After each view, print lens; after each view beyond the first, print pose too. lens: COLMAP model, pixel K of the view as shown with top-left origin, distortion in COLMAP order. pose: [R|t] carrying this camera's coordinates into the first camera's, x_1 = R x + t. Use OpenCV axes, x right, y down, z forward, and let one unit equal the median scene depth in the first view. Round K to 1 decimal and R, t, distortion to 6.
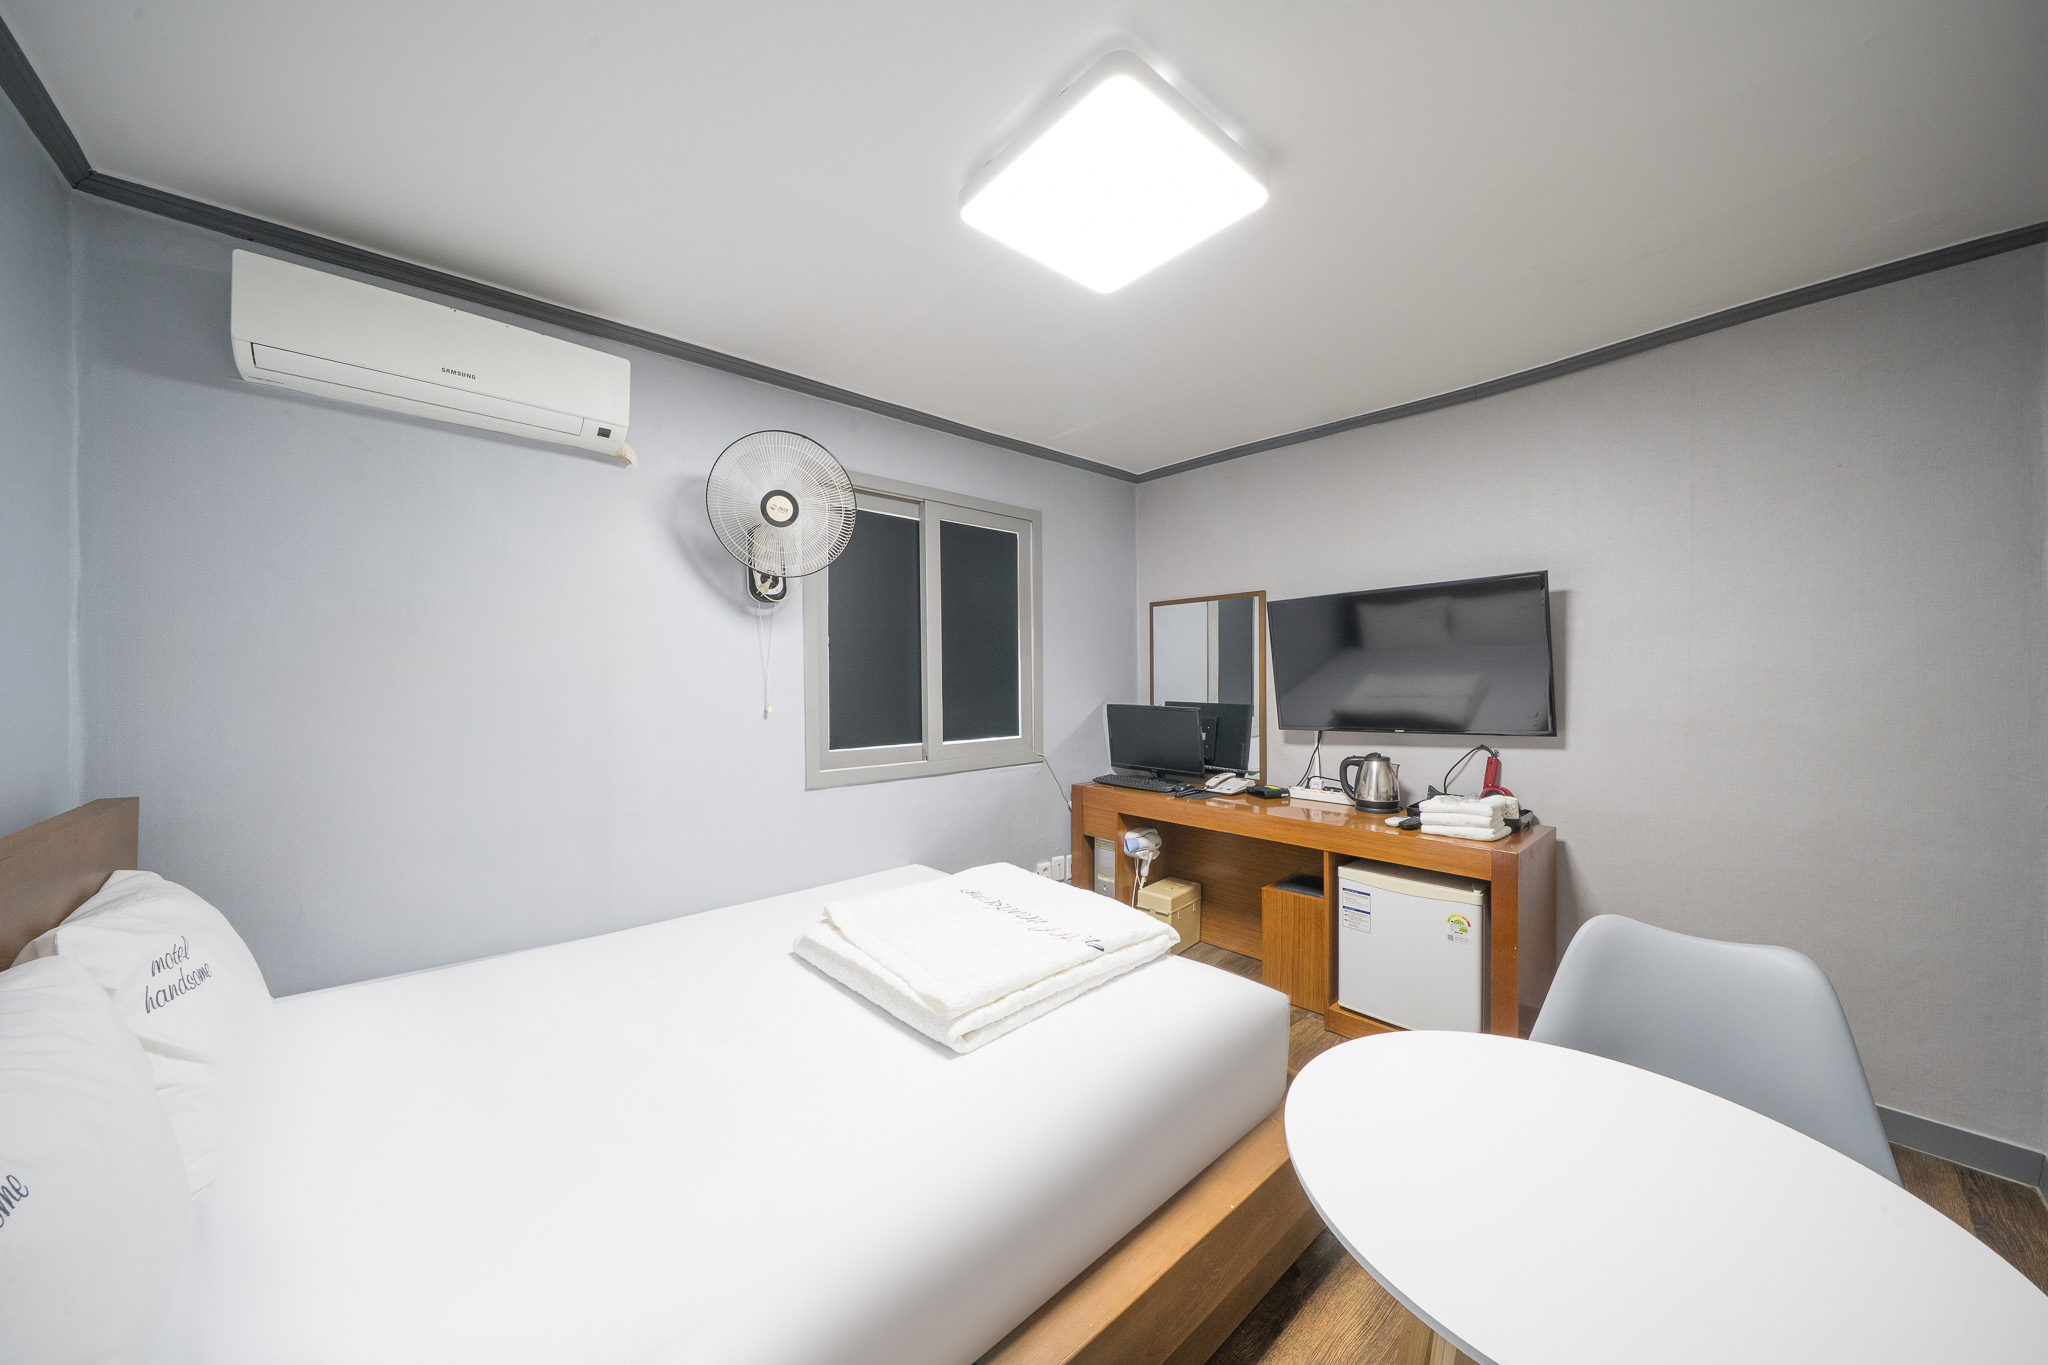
lens RADIAL K [[698.8, 0, 1020.9], [0, 698.8, 682.2], [0, 0, 1]] dist [-0.004614, -0.000052]
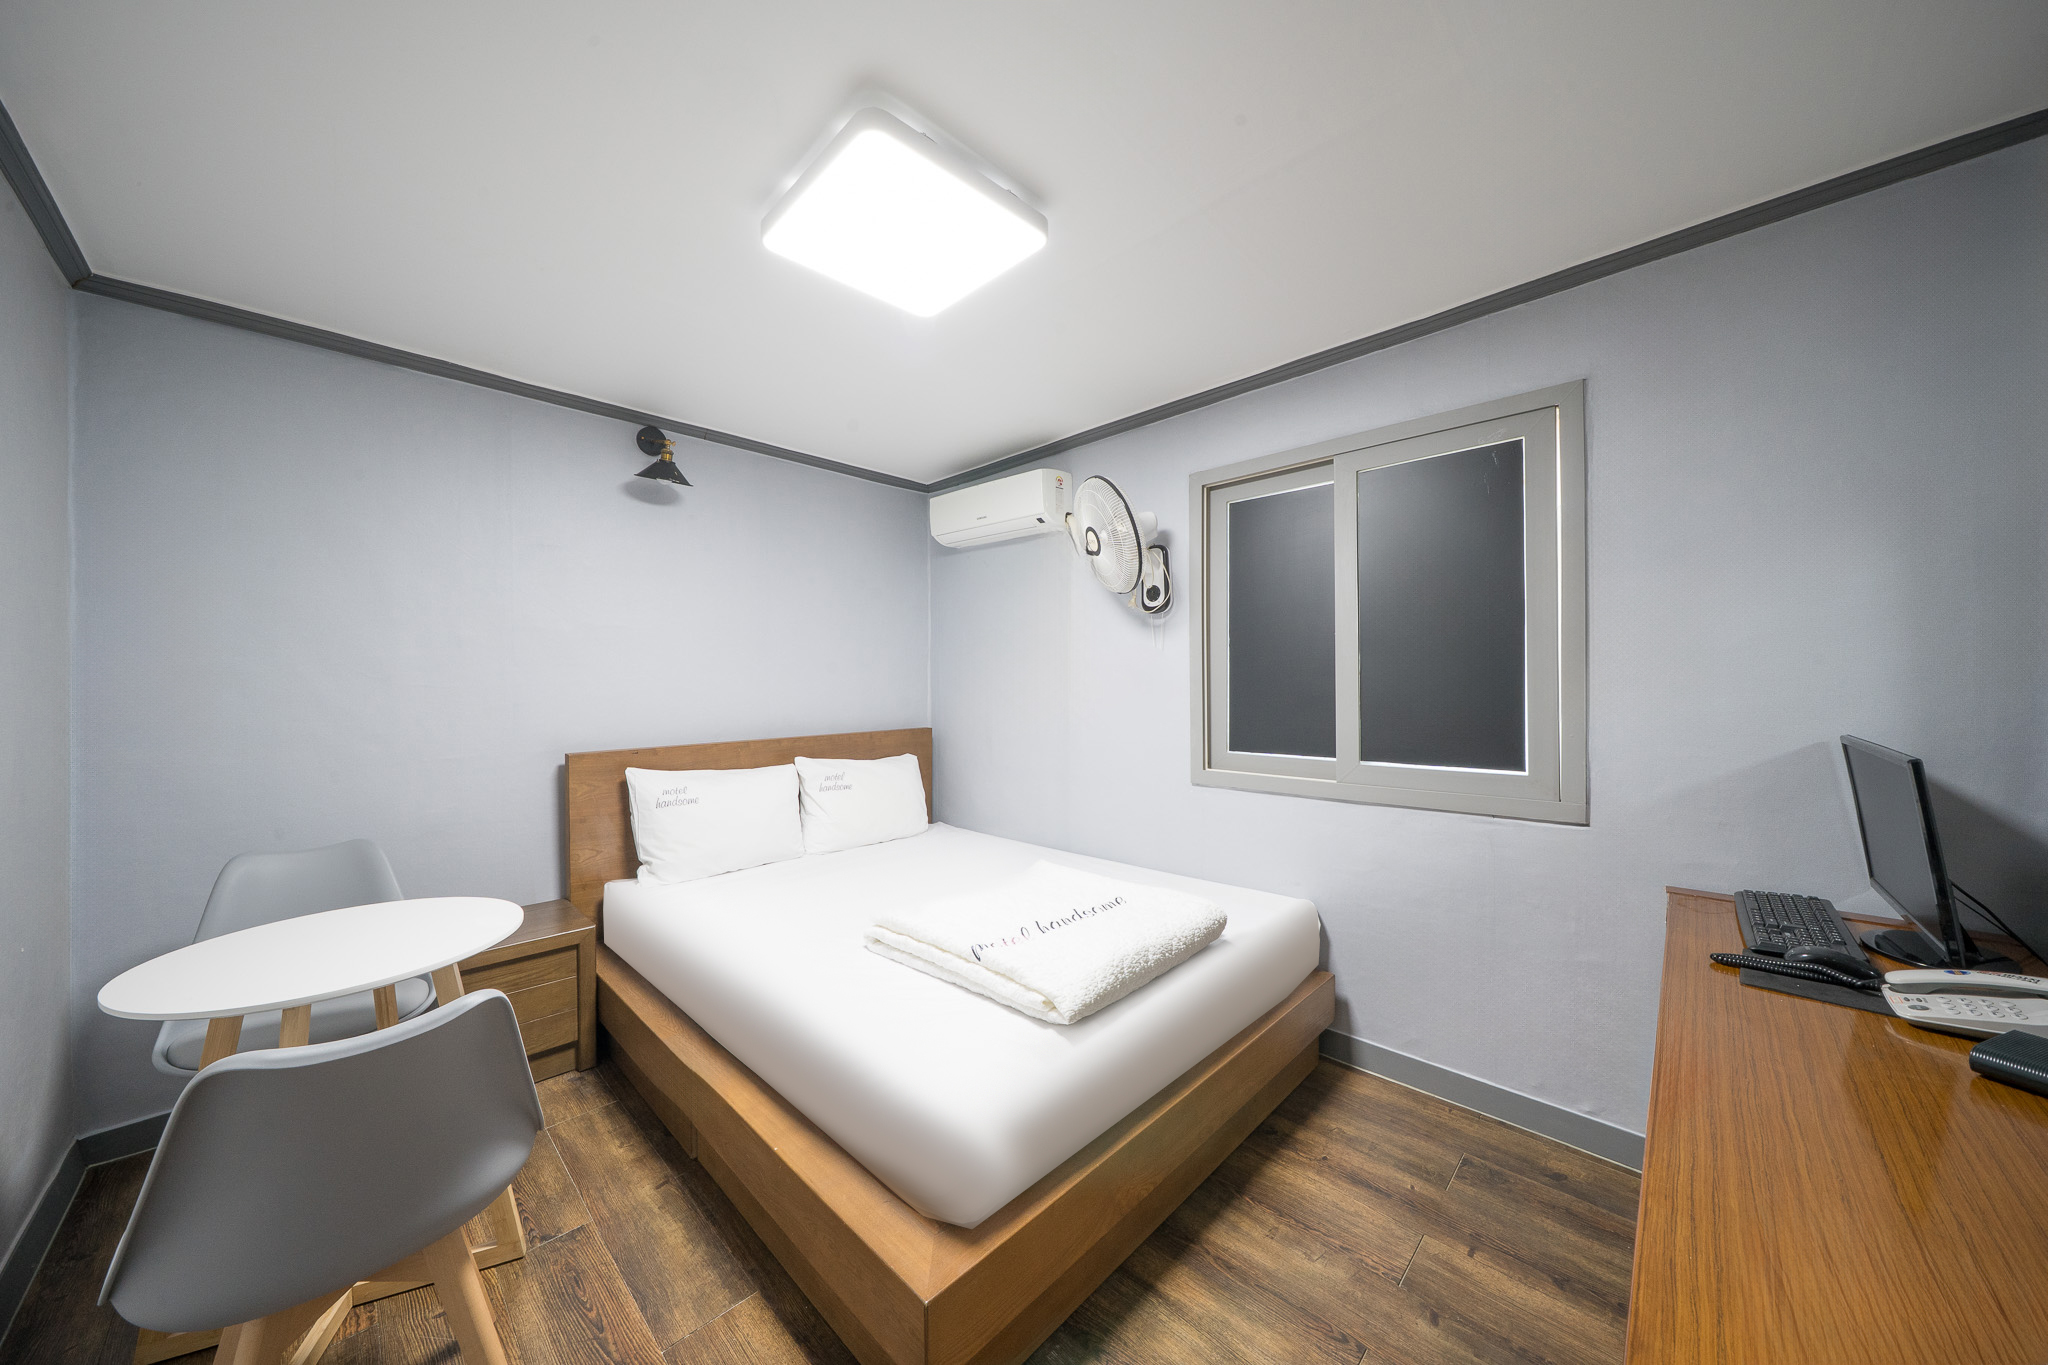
lens RADIAL K [[698.8, 0, 1018.3], [0, 698.8, 684.9], [0, 0, 1]] dist [-0.004614, -0.000052]
pose [[0.056266, 0.005964, -0.998398, 0.779853], [0.001912, 0.999980, 0.006081, -0.004073], [0.998414, -0.002251, 0.056254, 0.715208]]
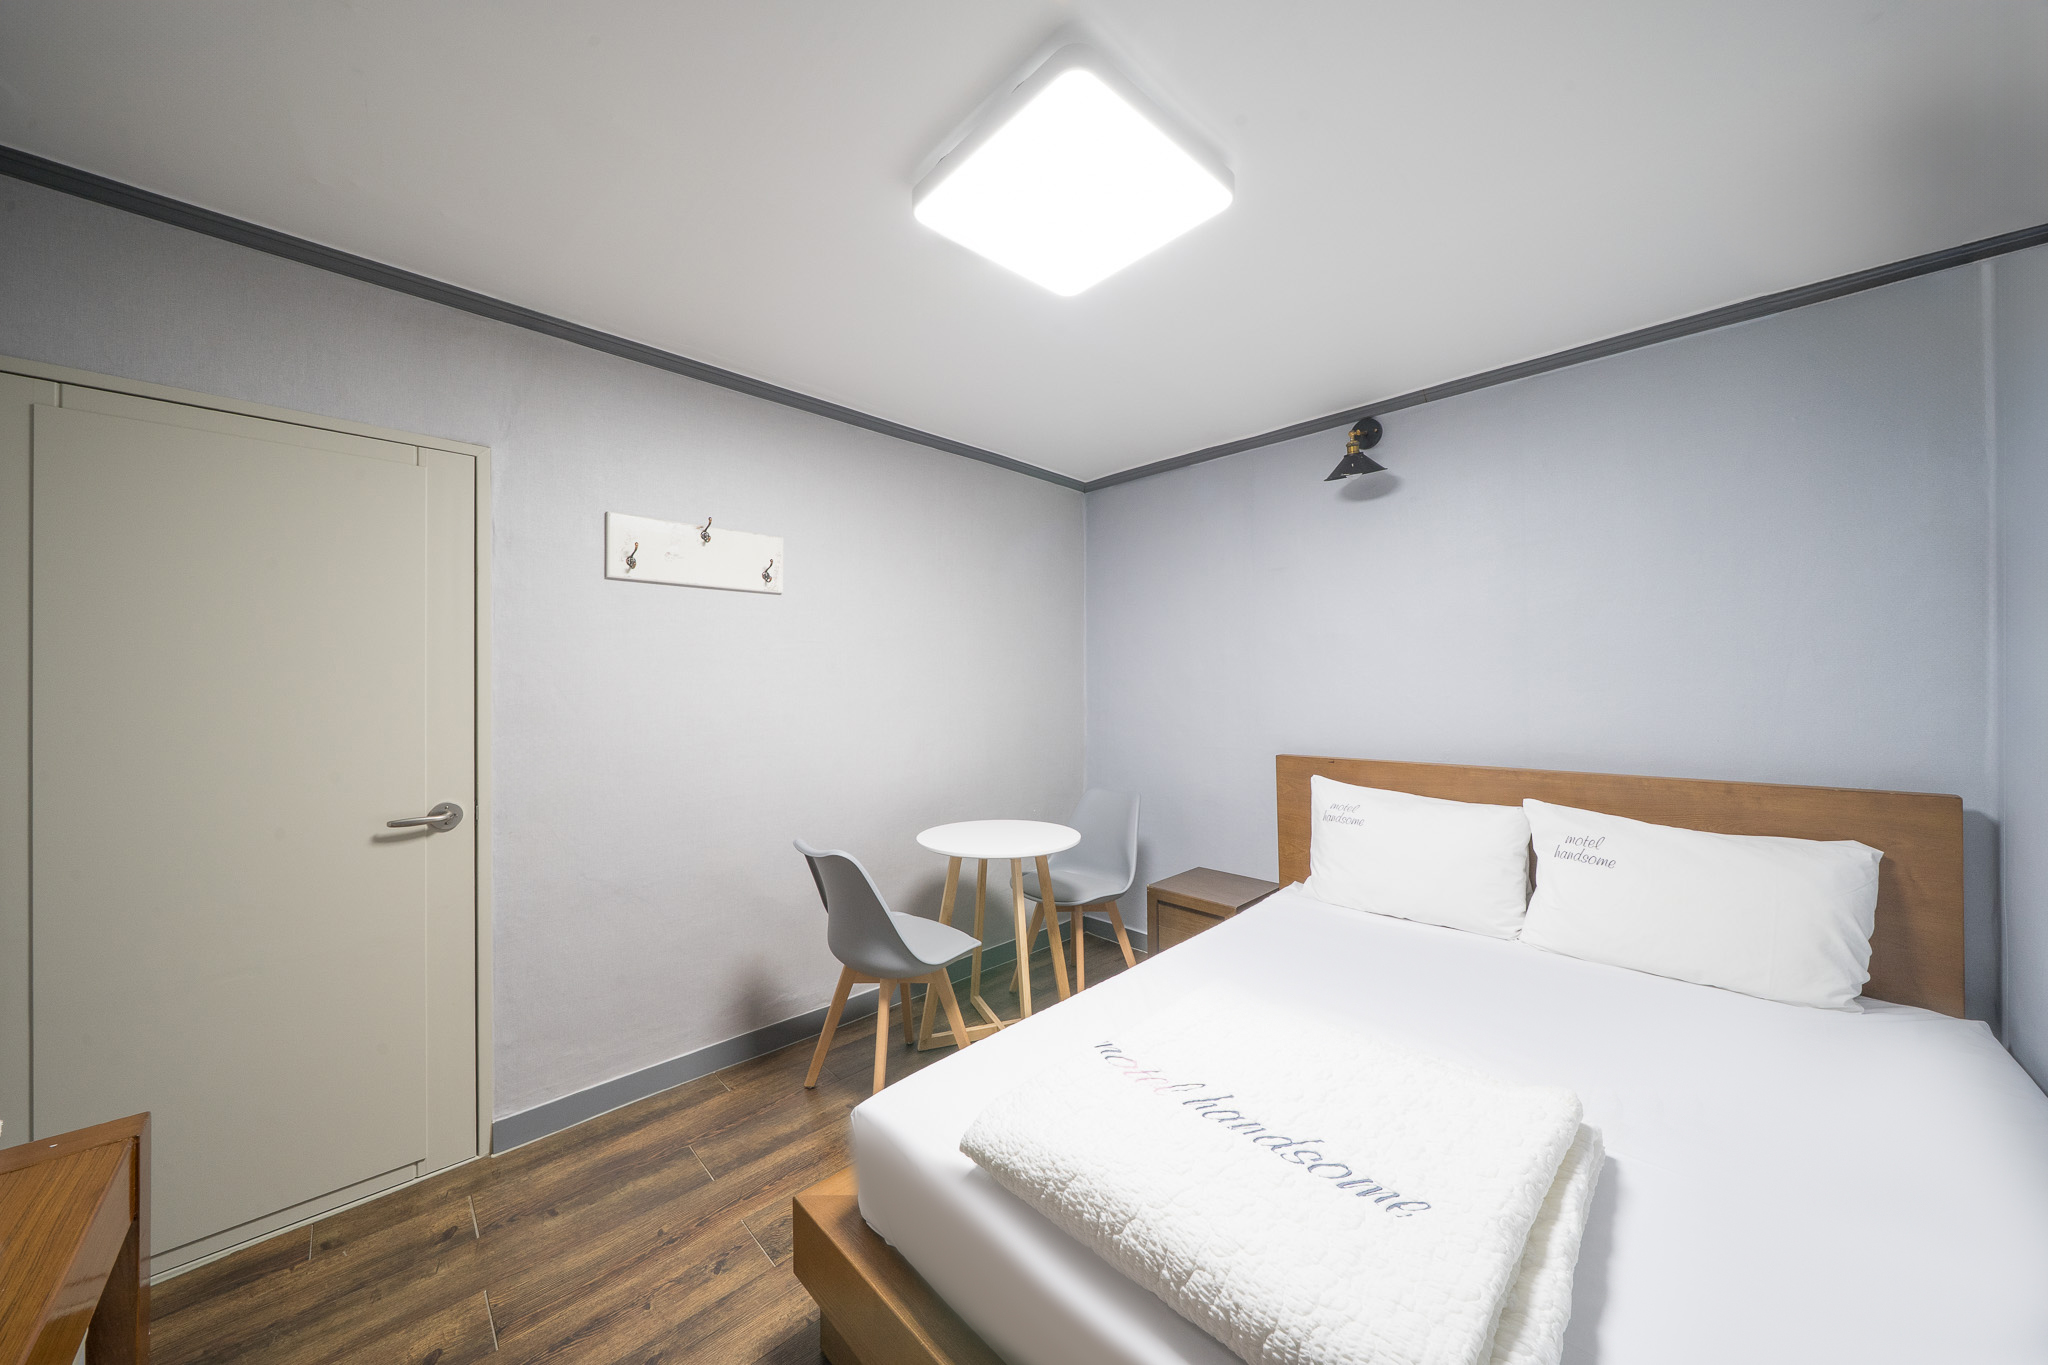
lens RADIAL K [[698.8, 0, 1024.2], [0, 698.8, 683.0], [0, 0, 1]] dist [-0.004614, -0.000052]
pose [[-0.999111, 0.006016, -0.041729, 0.158473], [0.006004, 0.999982, 0.000427, -0.017817], [0.041731, 0.000176, -0.999129, 1.251032]]
